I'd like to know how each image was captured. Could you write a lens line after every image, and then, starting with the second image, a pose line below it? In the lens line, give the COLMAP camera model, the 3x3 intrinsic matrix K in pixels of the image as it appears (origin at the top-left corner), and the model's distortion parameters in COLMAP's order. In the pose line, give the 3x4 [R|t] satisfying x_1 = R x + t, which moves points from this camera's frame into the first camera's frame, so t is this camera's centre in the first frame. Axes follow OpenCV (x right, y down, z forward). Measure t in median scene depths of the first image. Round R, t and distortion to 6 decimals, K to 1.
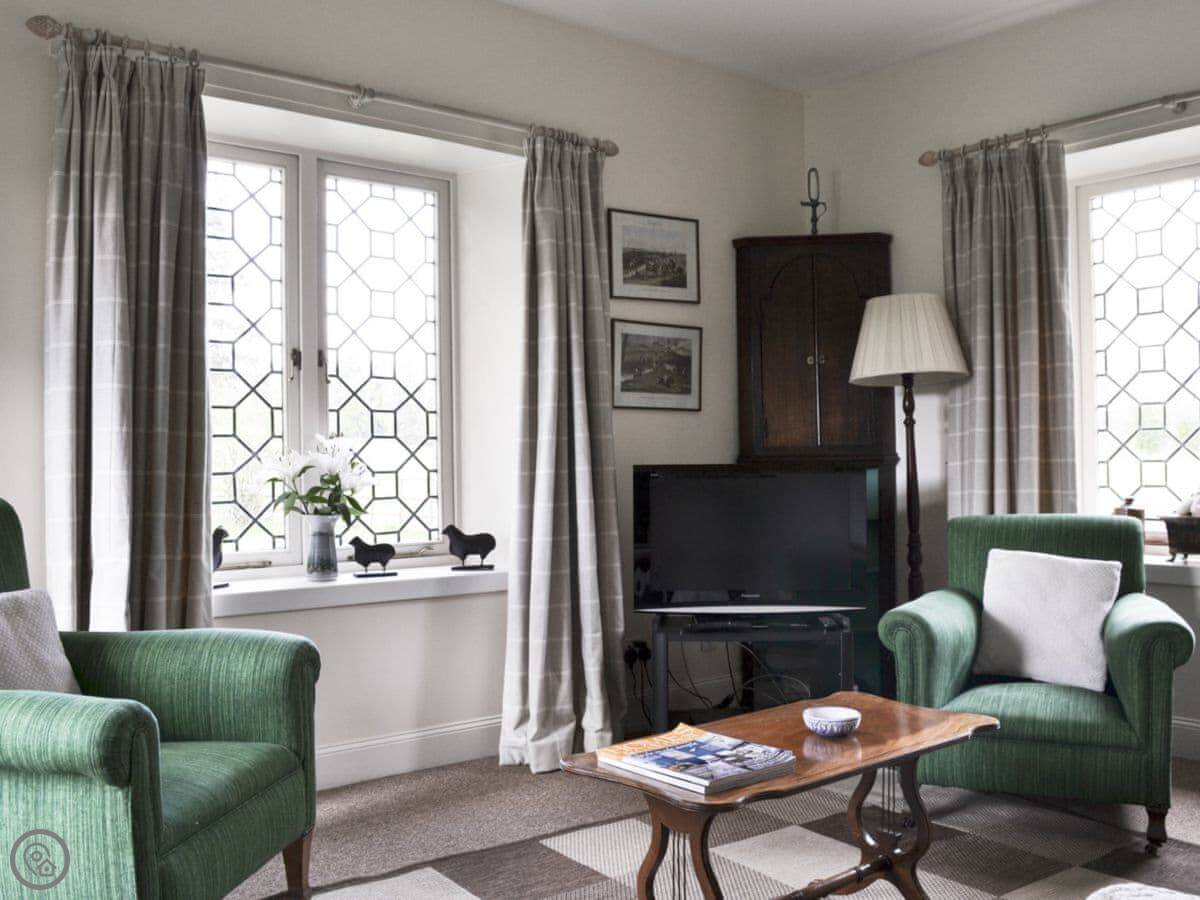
lens RADIAL K [[1072.2, 0, 616.1], [0, 1072.2, 454.1], [0, 0, 1]] dist [-0.086930, 0.003044]
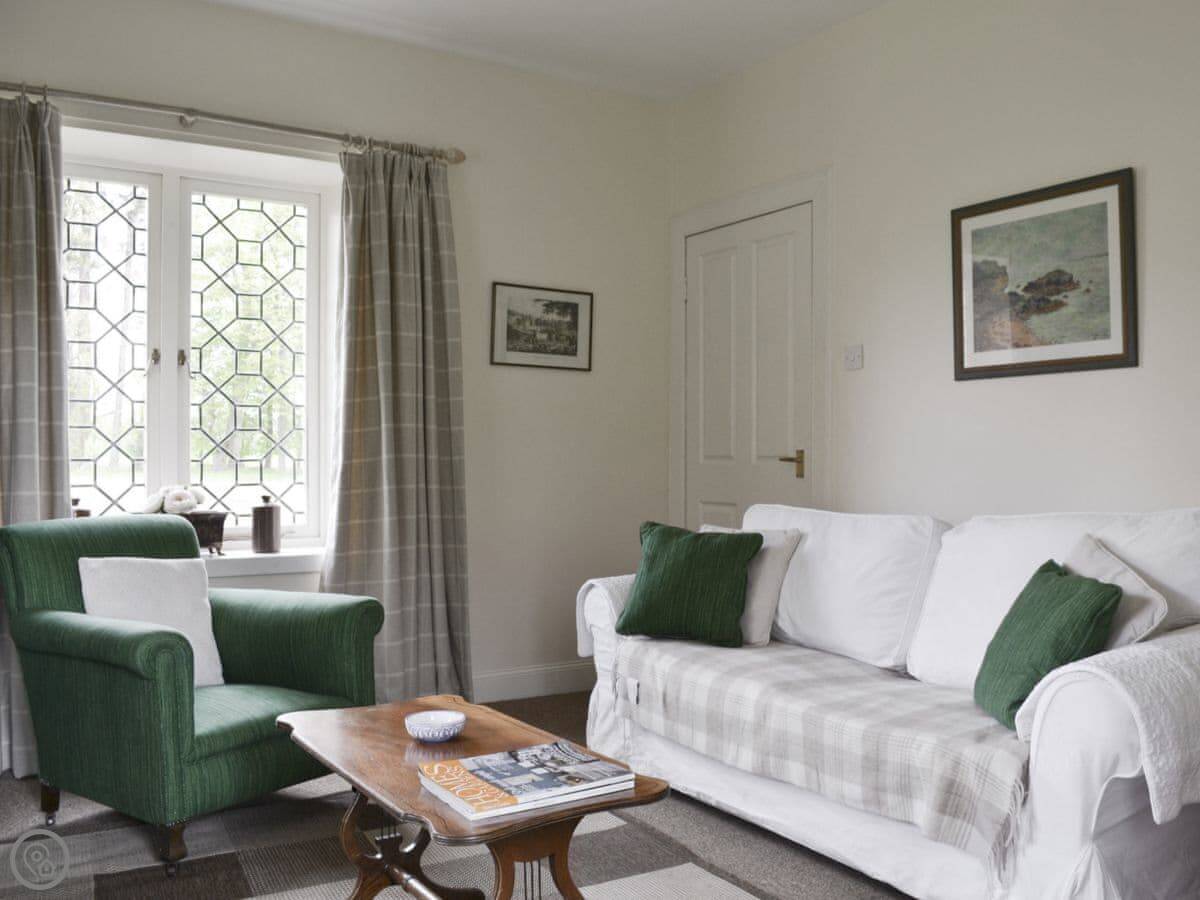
lens RADIAL K [[1072.2, 0, 616.1], [0, 1072.2, 454.1], [0, 0, 1]] dist [-0.086930, 0.003044]
pose [[0.104847, 0.015898, 0.994361, -0.491356], [-0.012346, 0.999816, -0.014684, 0.010873], [-0.994412, -0.010737, 0.105024, 0.487291]]
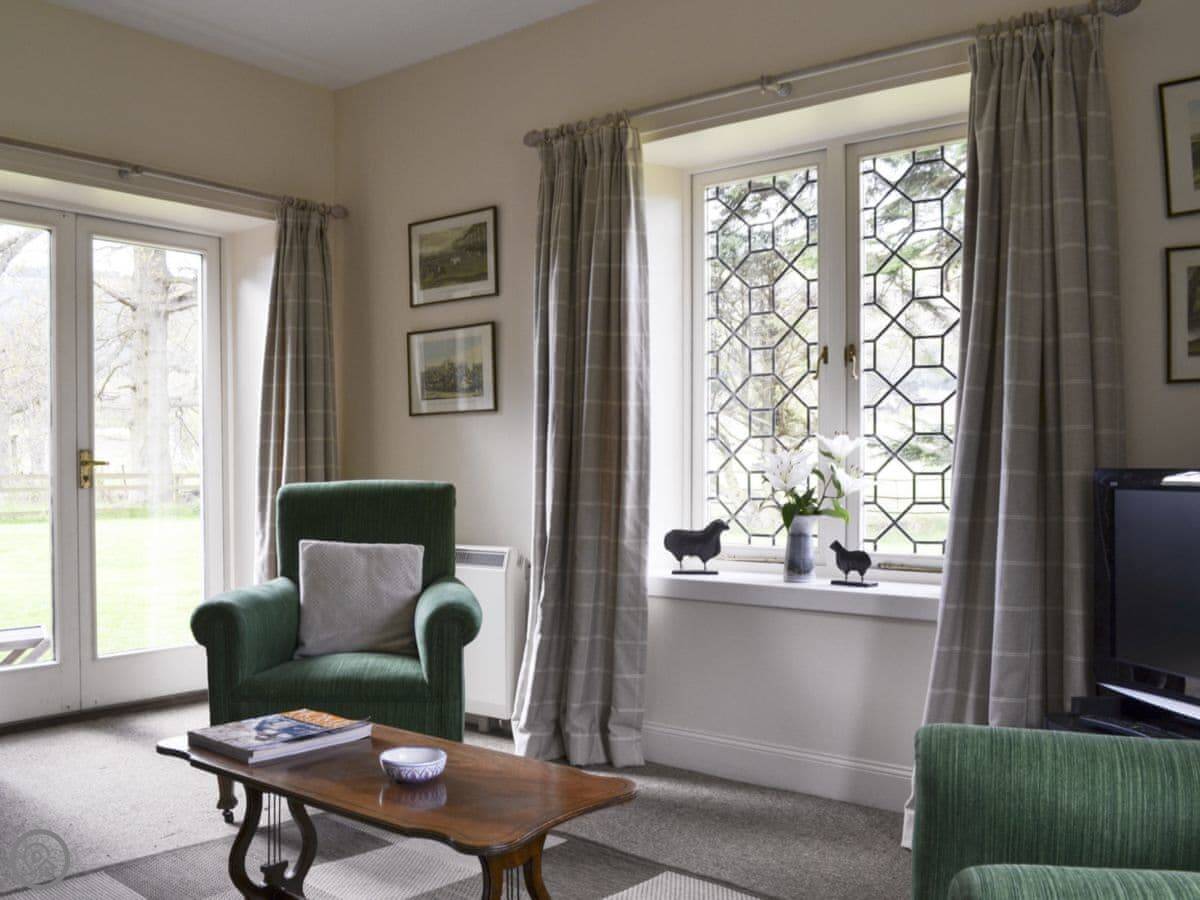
lens RADIAL K [[1125.4, 0, 599.0], [0, 1125.4, 481.4], [0, 0, 1]] dist [-0.073124, -0.002257]
pose [[0.197649, 0.022948, -0.980004, 0.747053], [0.005165, 0.999688, 0.024451, -0.000737], [0.980259, -0.009895, 0.197469, 0.647113]]
